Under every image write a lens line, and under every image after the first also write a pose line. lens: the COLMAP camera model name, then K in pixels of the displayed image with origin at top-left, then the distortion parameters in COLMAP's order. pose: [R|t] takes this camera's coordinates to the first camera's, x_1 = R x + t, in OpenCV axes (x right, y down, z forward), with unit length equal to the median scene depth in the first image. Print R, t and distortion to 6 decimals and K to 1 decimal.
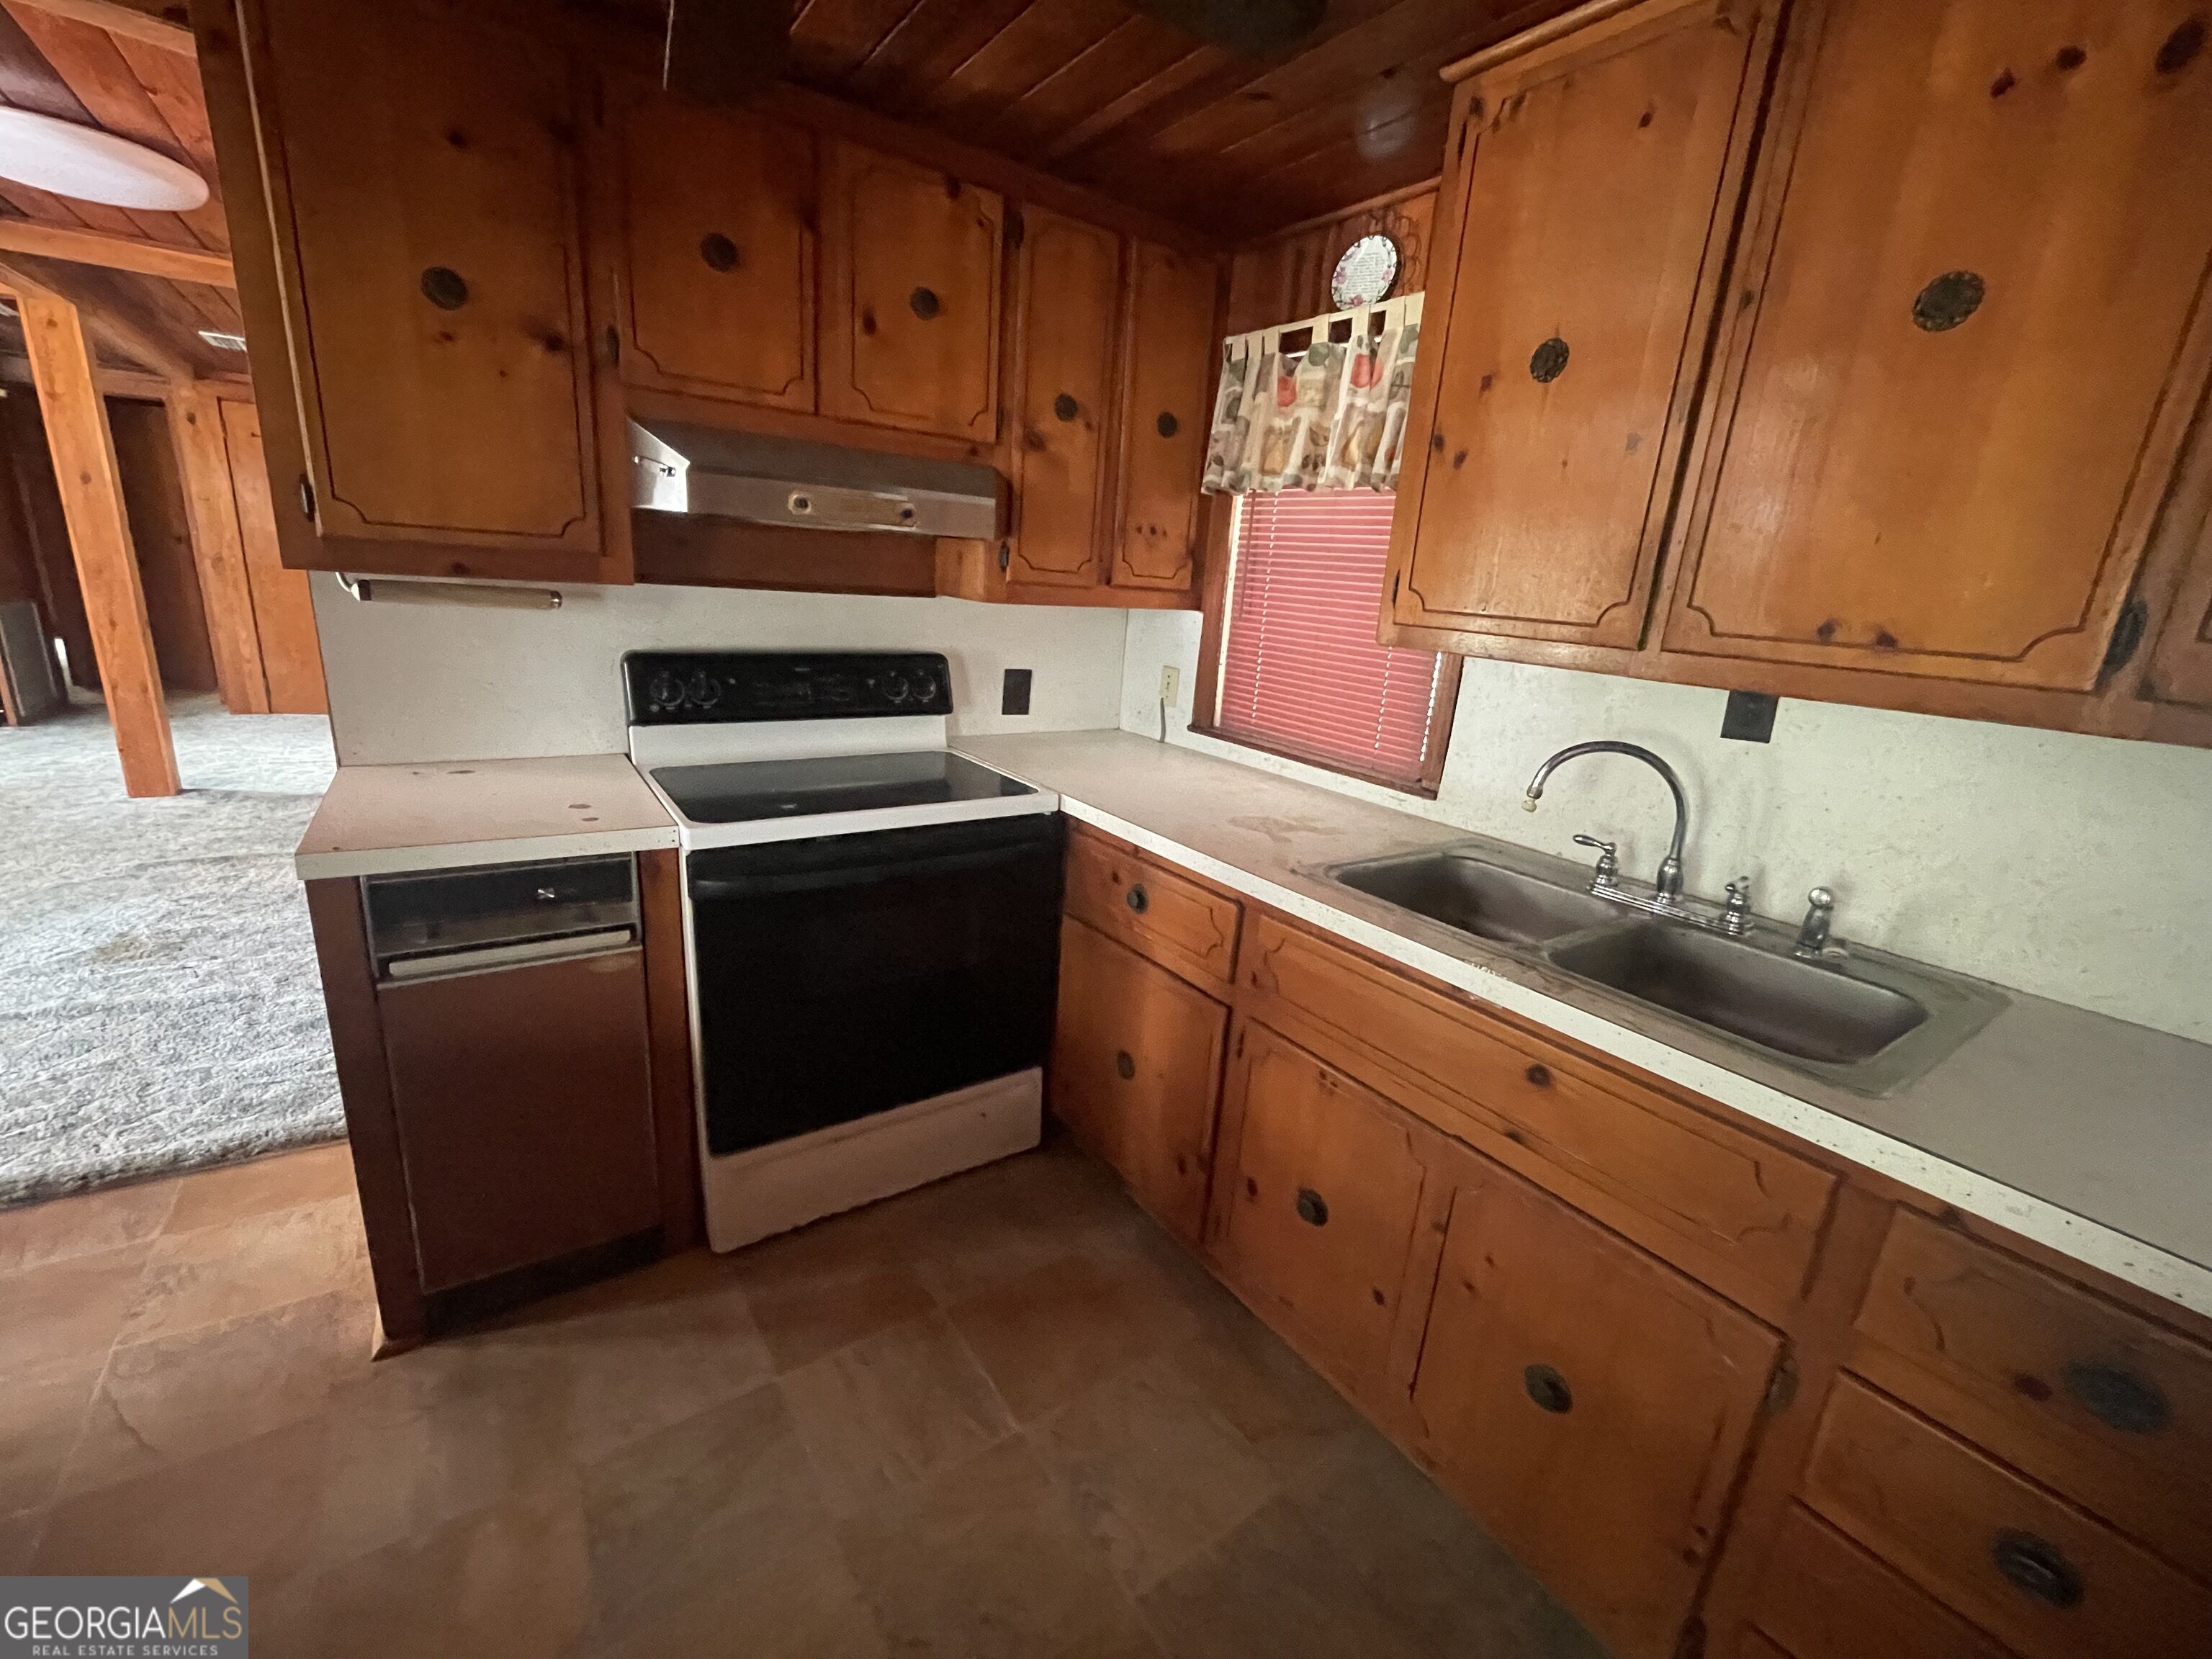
lens RADIAL K [[901.4, 0, 1091.9], [0, 901.4, 829.6], [0, 0, 1]] dist [-0.004570, 0.000632]
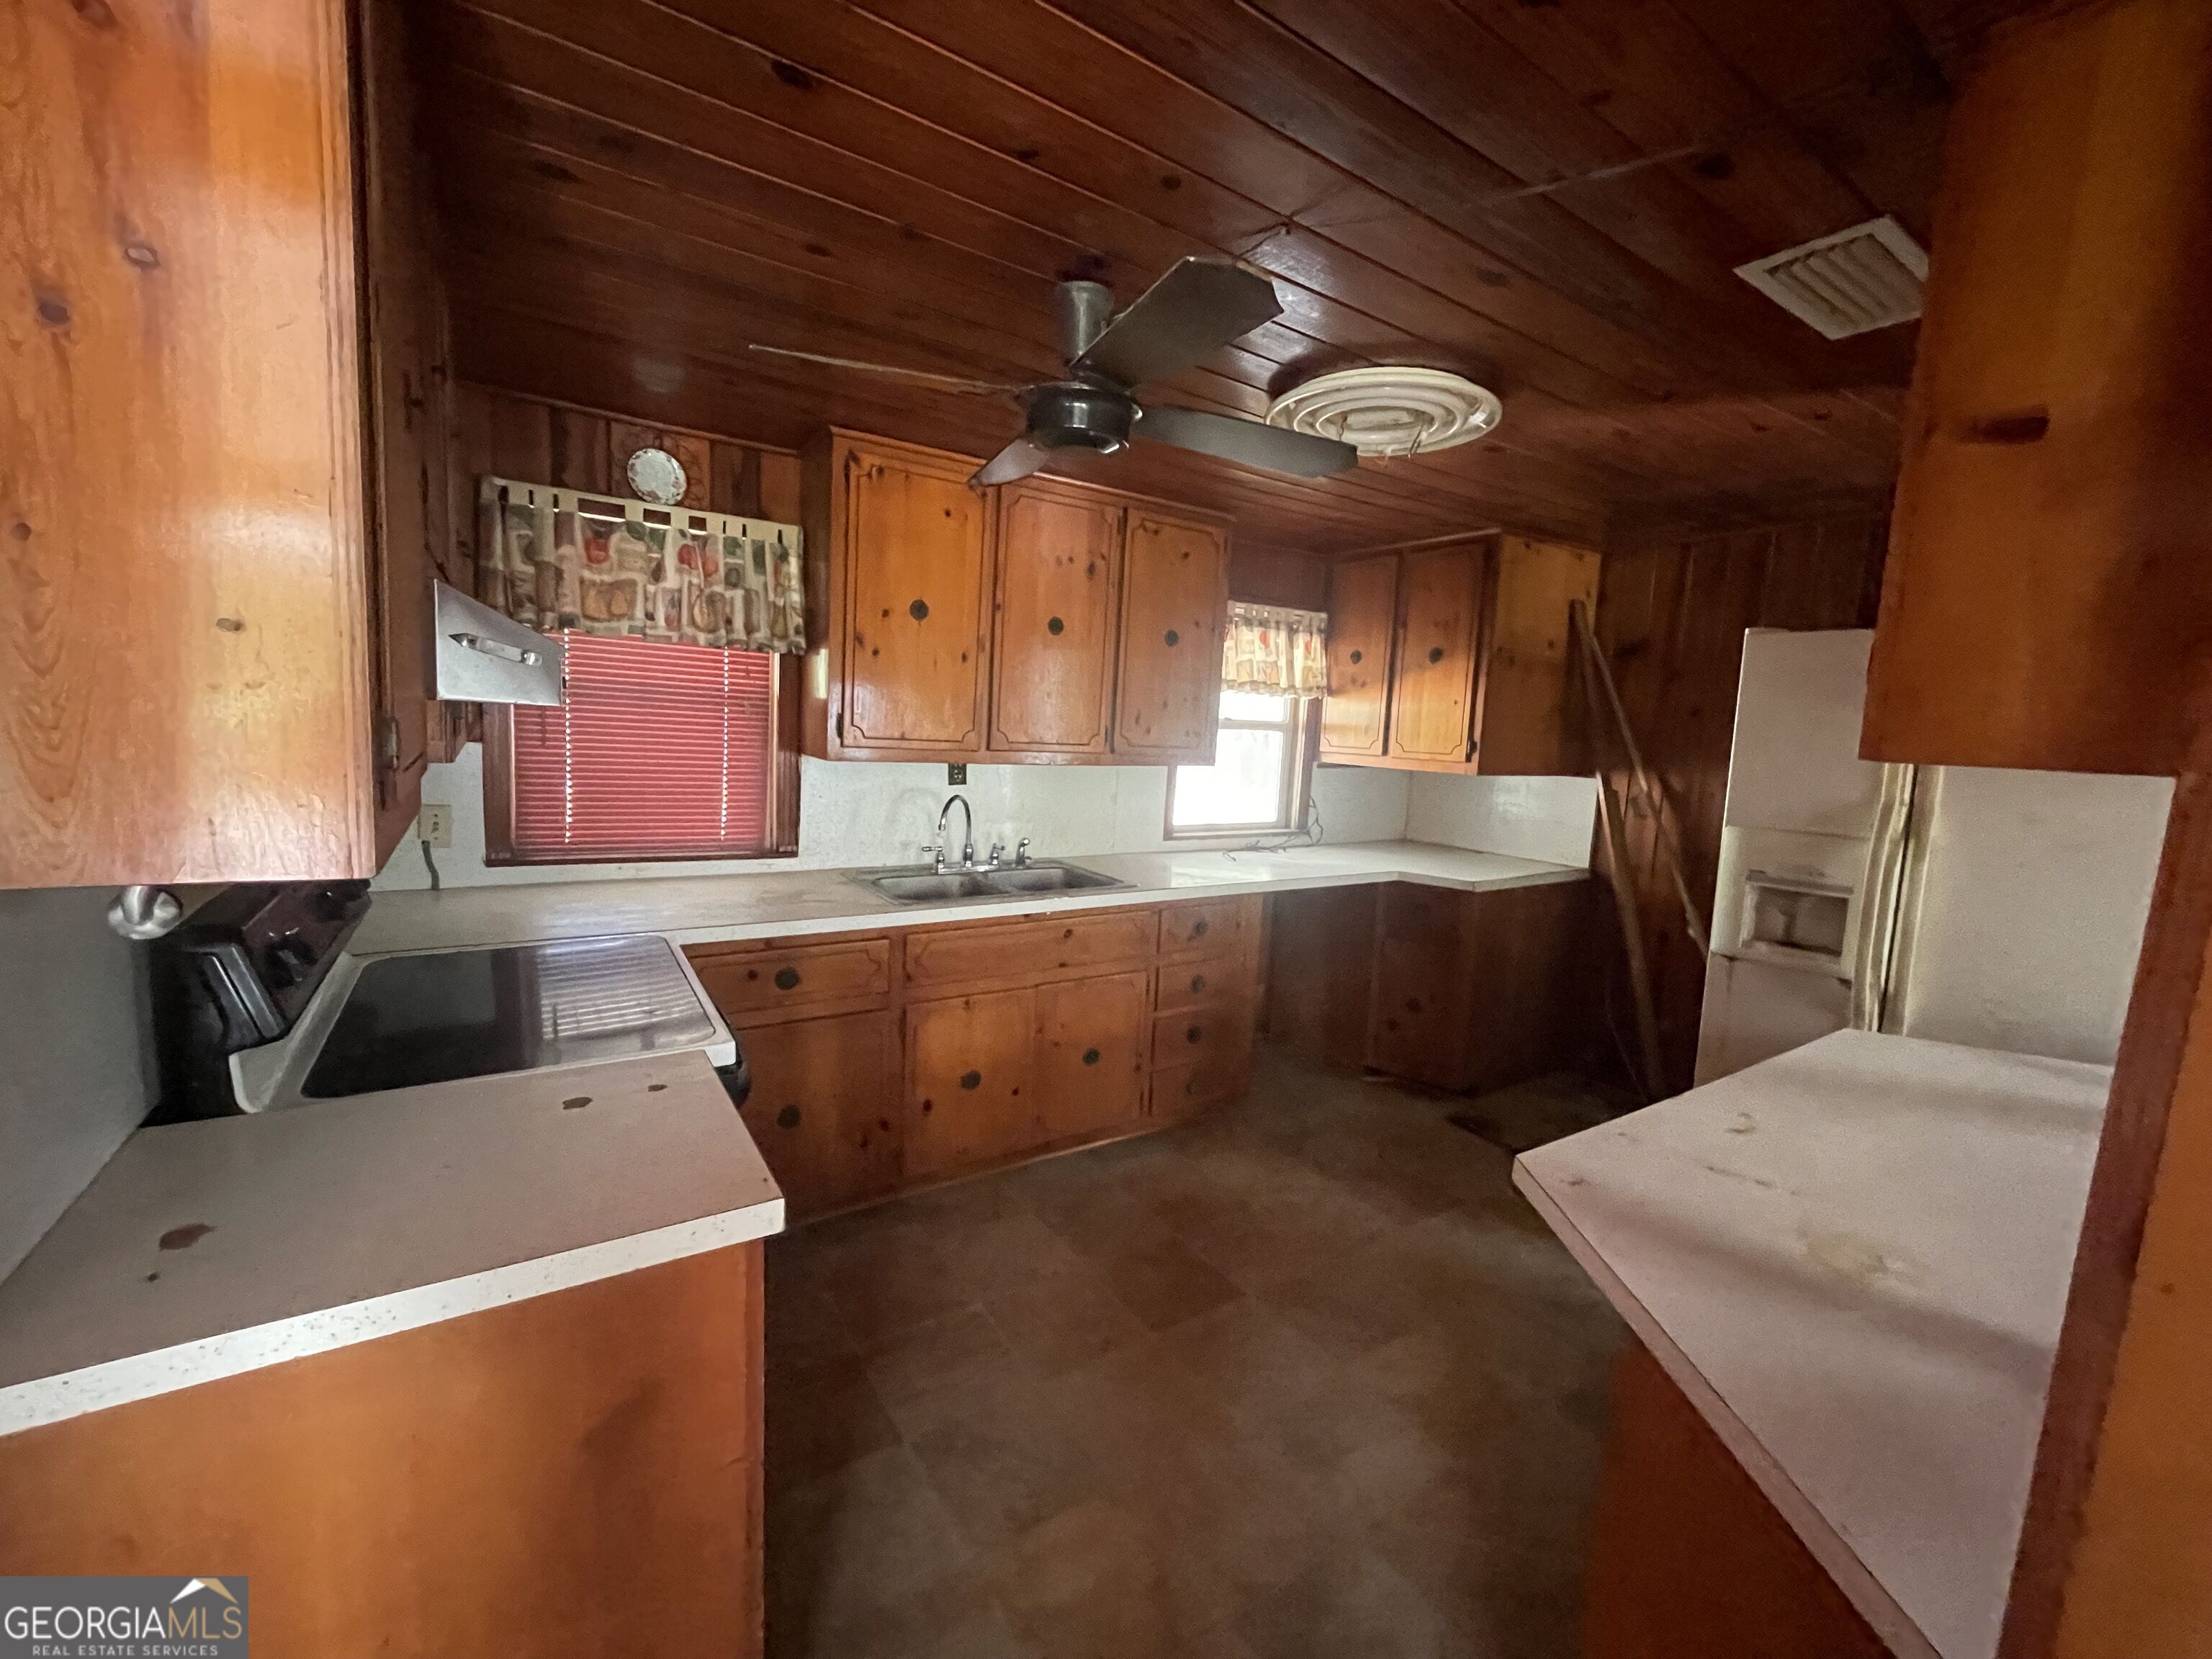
lens RADIAL K [[901.4, 0, 1101.3], [0, 901.4, 833.8], [0, 0, 1]] dist [-0.004570, 0.000632]
pose [[0.031422, -0.197219, 0.979856, -1.089388], [0.220092, 0.957642, 0.185690, -0.245299], [-0.974973, 0.209823, 0.073498, 0.422502]]
